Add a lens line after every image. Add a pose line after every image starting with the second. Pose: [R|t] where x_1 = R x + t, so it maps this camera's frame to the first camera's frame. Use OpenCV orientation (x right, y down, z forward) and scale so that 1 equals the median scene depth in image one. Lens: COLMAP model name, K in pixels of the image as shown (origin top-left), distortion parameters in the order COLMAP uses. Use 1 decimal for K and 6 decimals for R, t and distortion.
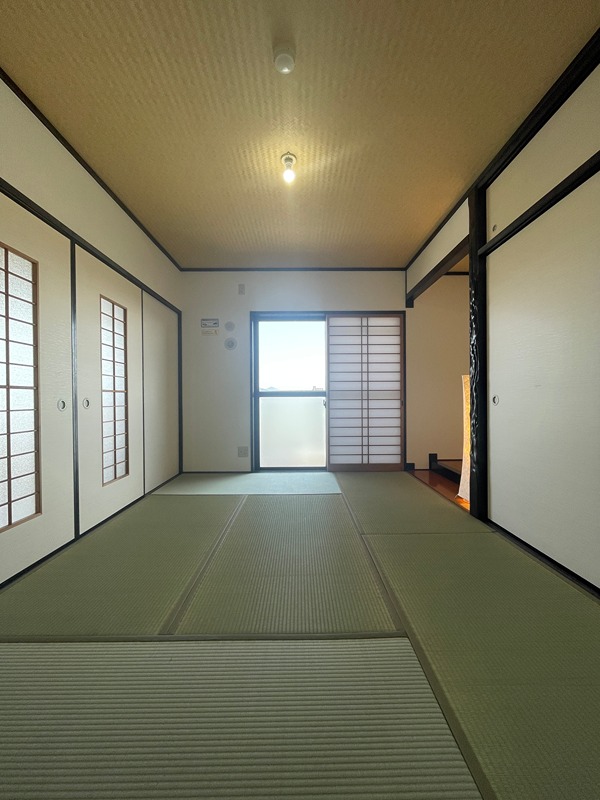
lens RADIAL K [[321.3, 0, 302.1], [0, 321.3, 402.5], [0, 0, 1]] dist [-0.002861, -0.001108]
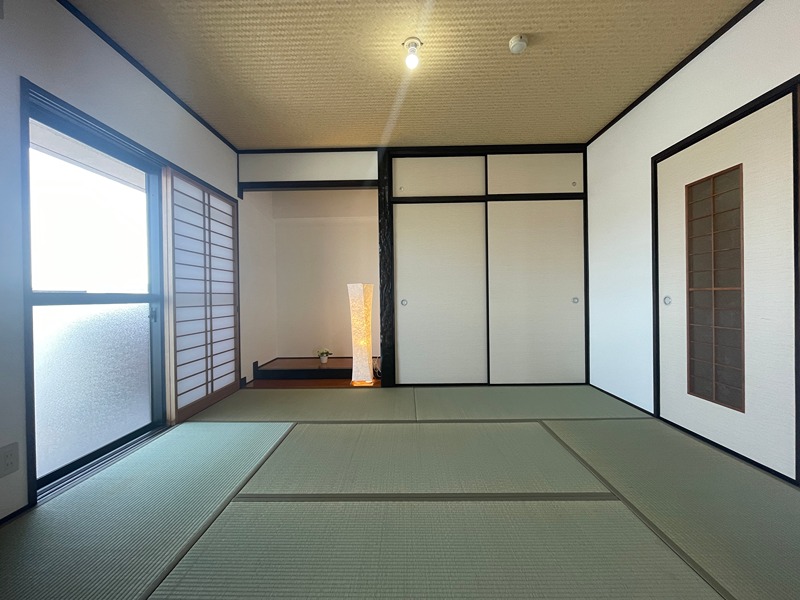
lens RADIAL K [[321.3, 0, 399.3], [0, 321.3, 301.6], [0, 0, 1]] dist [-0.002861, -0.001108]
pose [[0.028210, -0.011473, 0.999536, -0.933103], [0.023892, 0.999656, 0.010800, -0.029315], [-0.999316, 0.023577, 0.028474, 0.999020]]
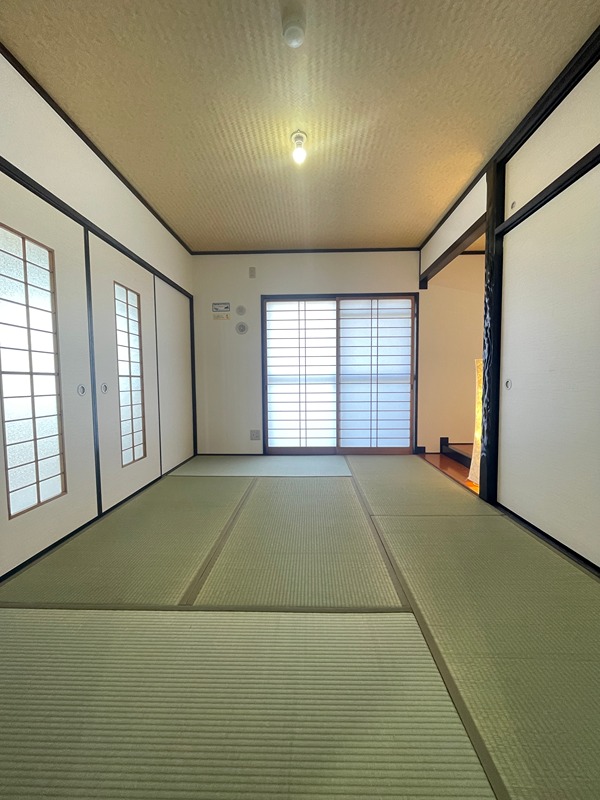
lens RADIAL K [[321.3, 0, 302.1], [0, 321.3, 401.8], [0, 0, 1]] dist [-0.002861, -0.001108]
pose [[0.999334, 0.000116, -0.036483, 0.003686], [0.001742, 0.998701, 0.050917, -0.005689], [0.036442, -0.050947, 0.998036, -0.014084]]
